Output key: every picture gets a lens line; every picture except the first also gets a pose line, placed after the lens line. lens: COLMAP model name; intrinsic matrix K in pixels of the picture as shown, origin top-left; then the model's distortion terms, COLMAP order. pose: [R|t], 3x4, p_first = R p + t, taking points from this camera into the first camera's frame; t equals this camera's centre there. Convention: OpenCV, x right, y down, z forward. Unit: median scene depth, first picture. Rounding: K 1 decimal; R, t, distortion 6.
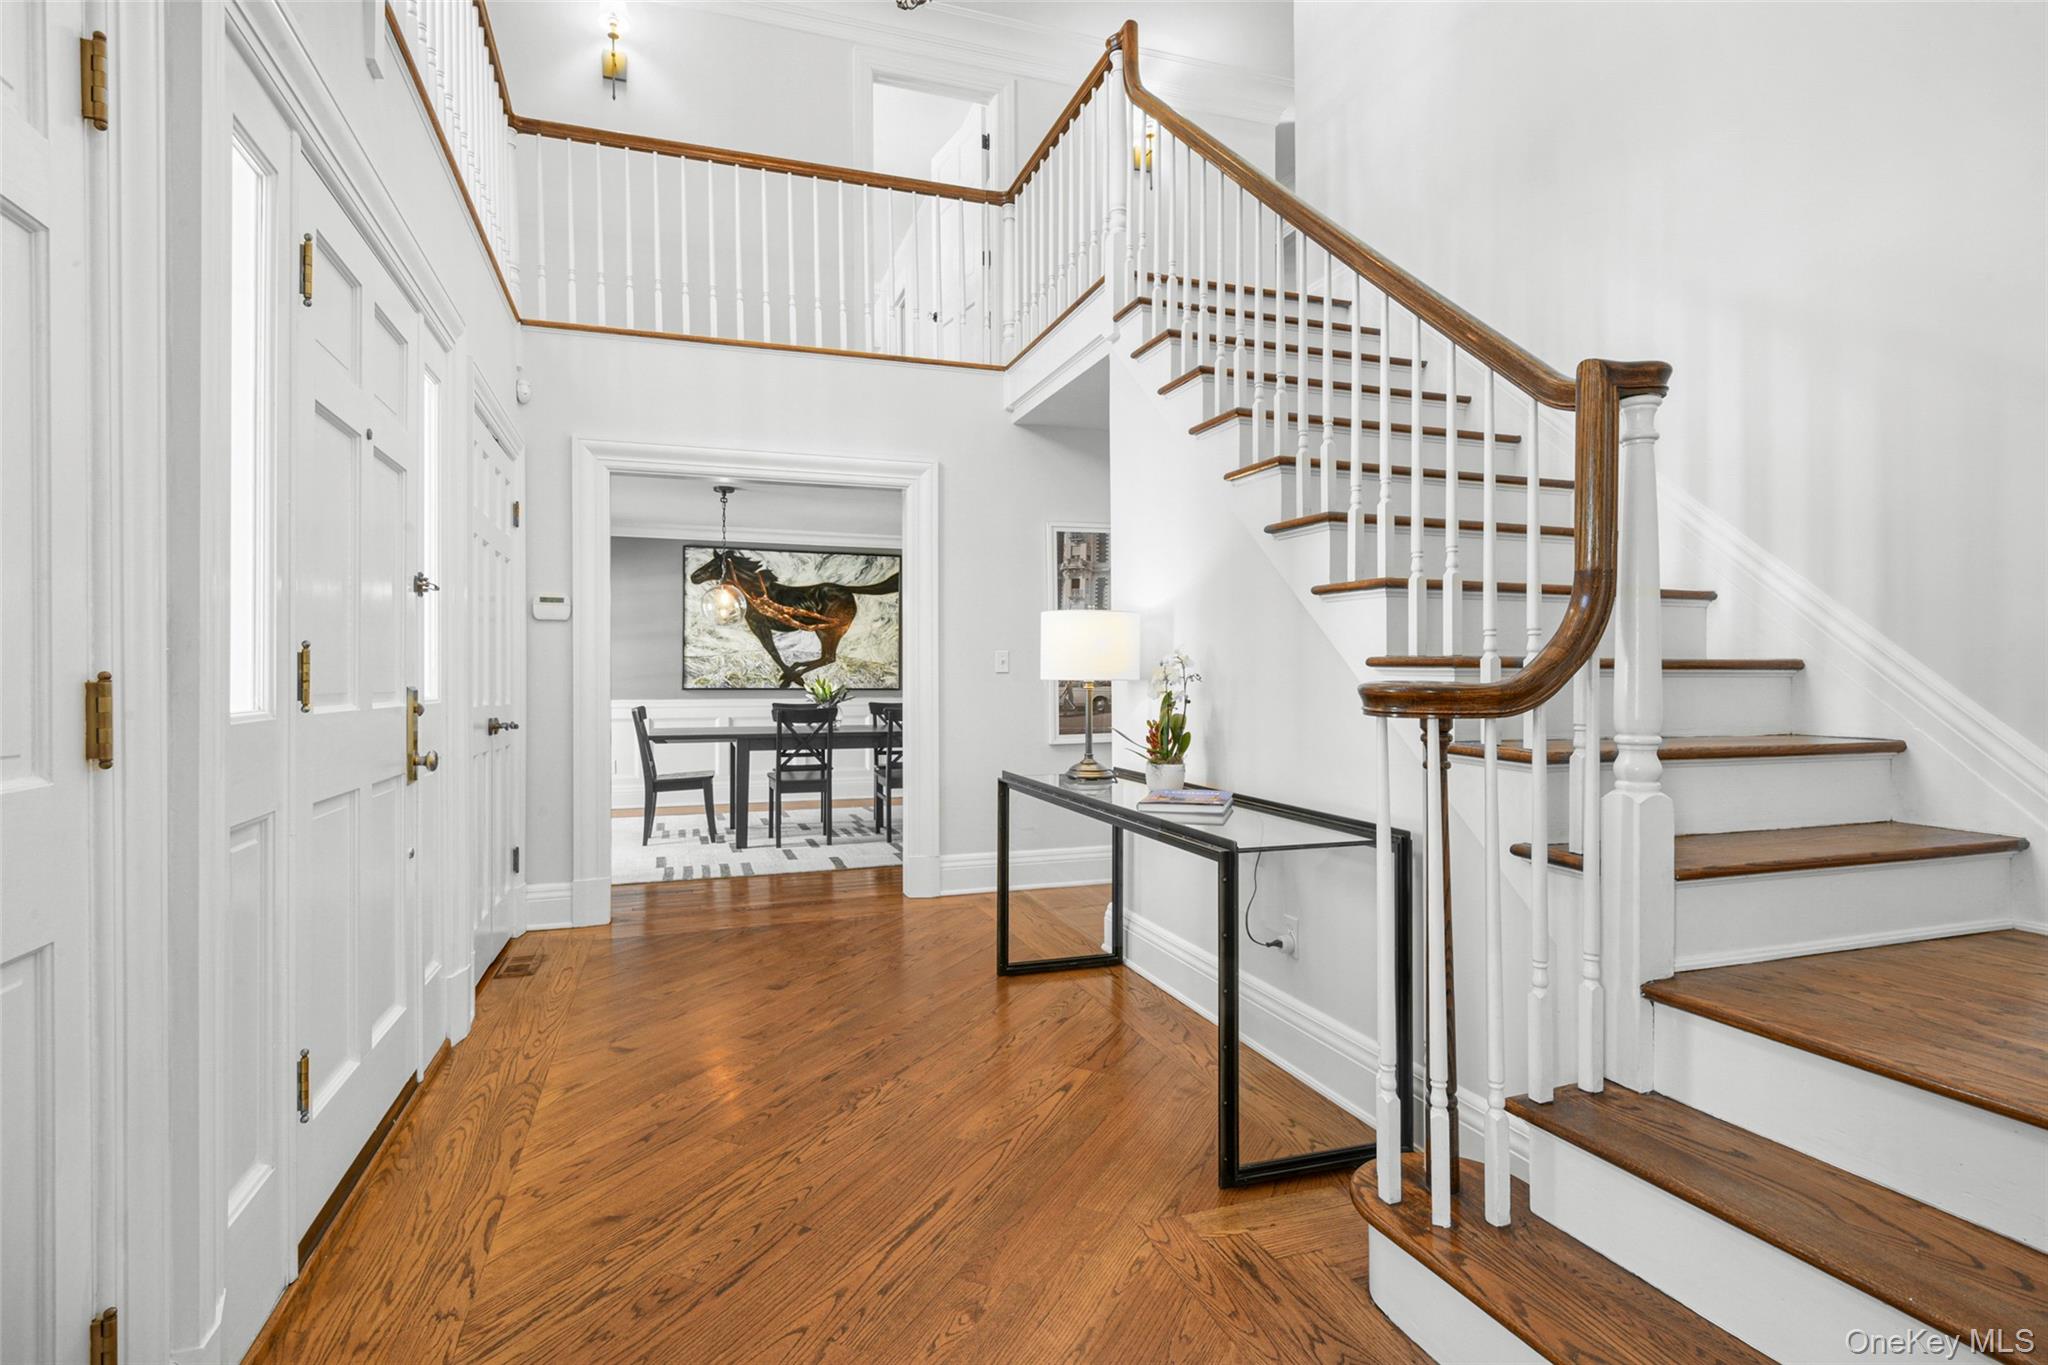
lens RADIAL K [[997.1, 0, 1009.5], [0, 997.1, 673.5], [0, 0, 1]] dist [-0.000110, 0.000172]
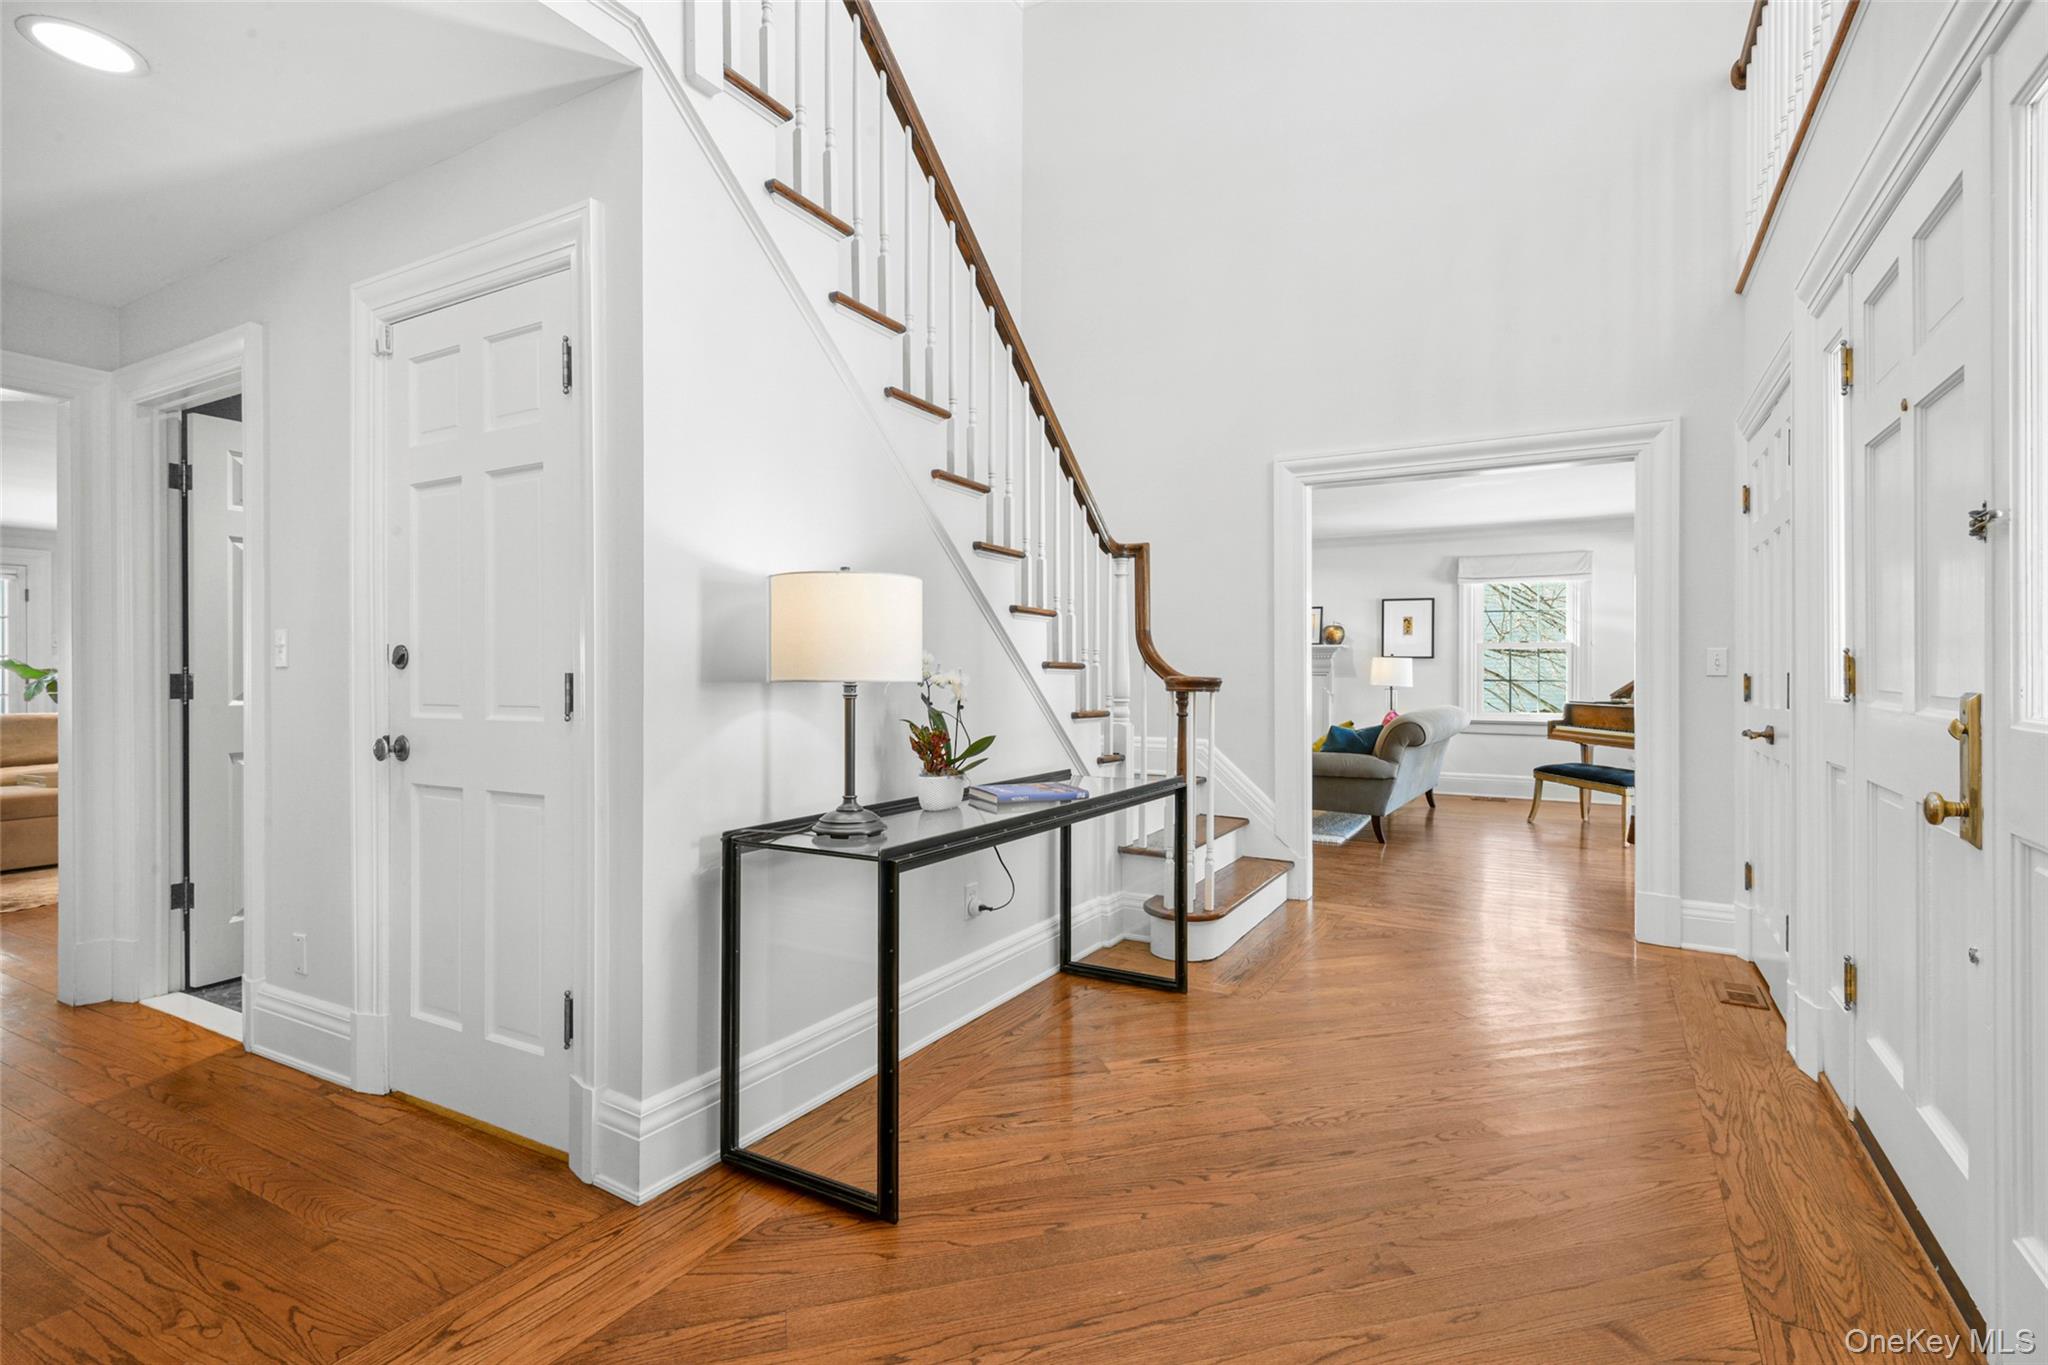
lens RADIAL K [[997.1, 0, 1009.5], [0, 997.1, 673.5], [0, 0, 1]] dist [-0.000110, 0.000172]
pose [[-0.659031, -0.004622, 0.752102, -0.655038], [-0.002000, 0.999988, 0.004393, -0.004876], [-0.752113, 0.001391, -0.659032, 1.844738]]
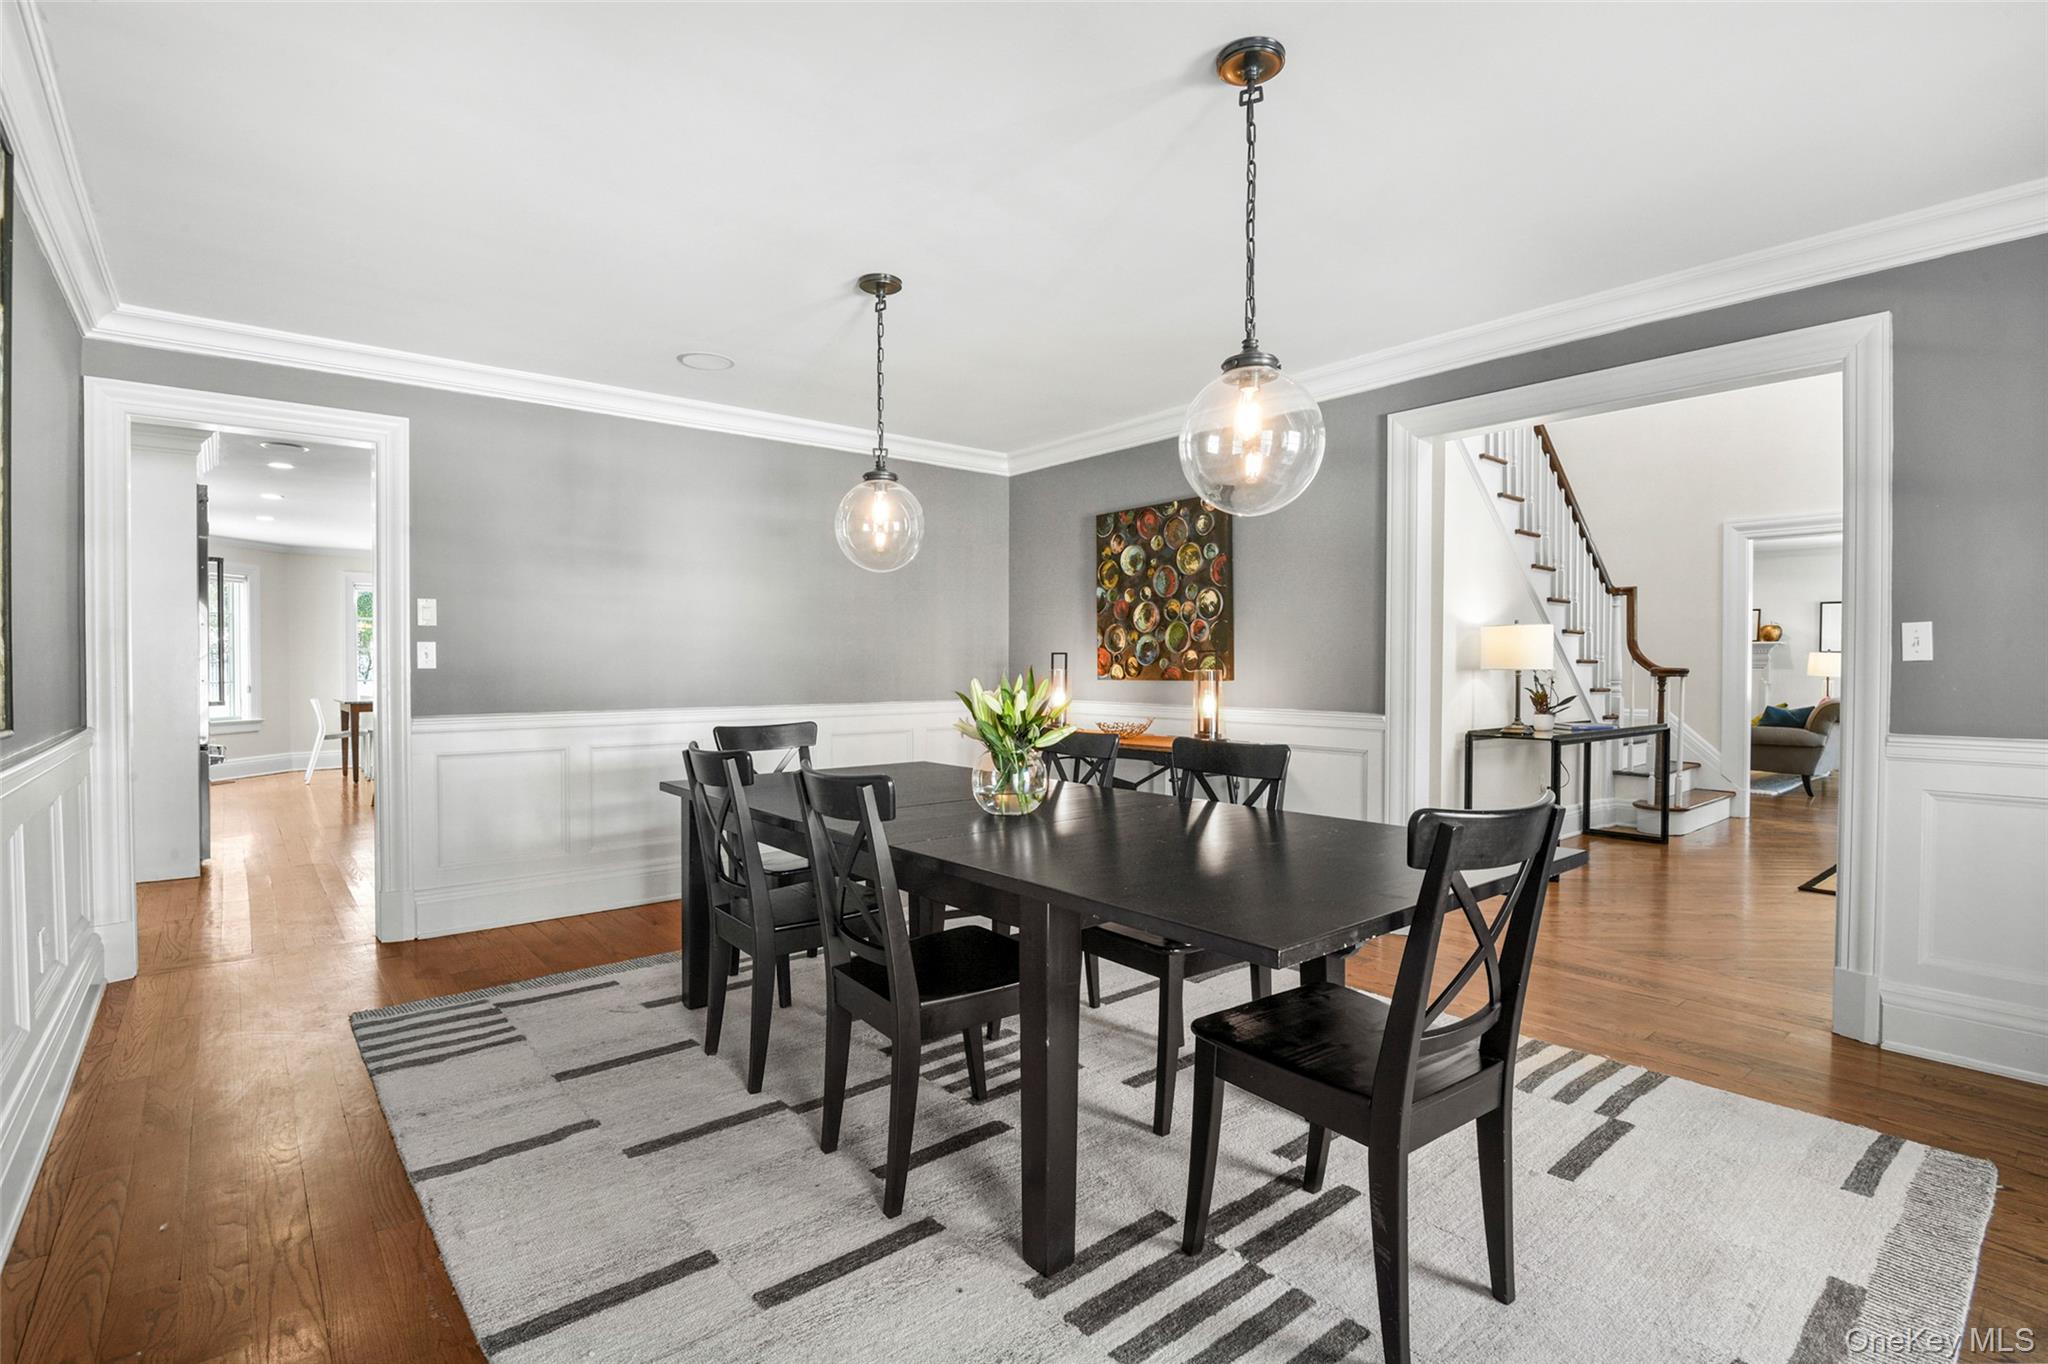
lens RADIAL K [[967.6, 0, 1024.0], [0, 967.6, 682.0], [0, 0, 1]] dist [-0.023873, -0.000346]
pose [[-0.358931, -0.019584, 0.933159, -1.350836], [0.000299, 0.999777, 0.021097, -0.009628], [-0.933364, 0.007851, -0.358846, 2.991967]]
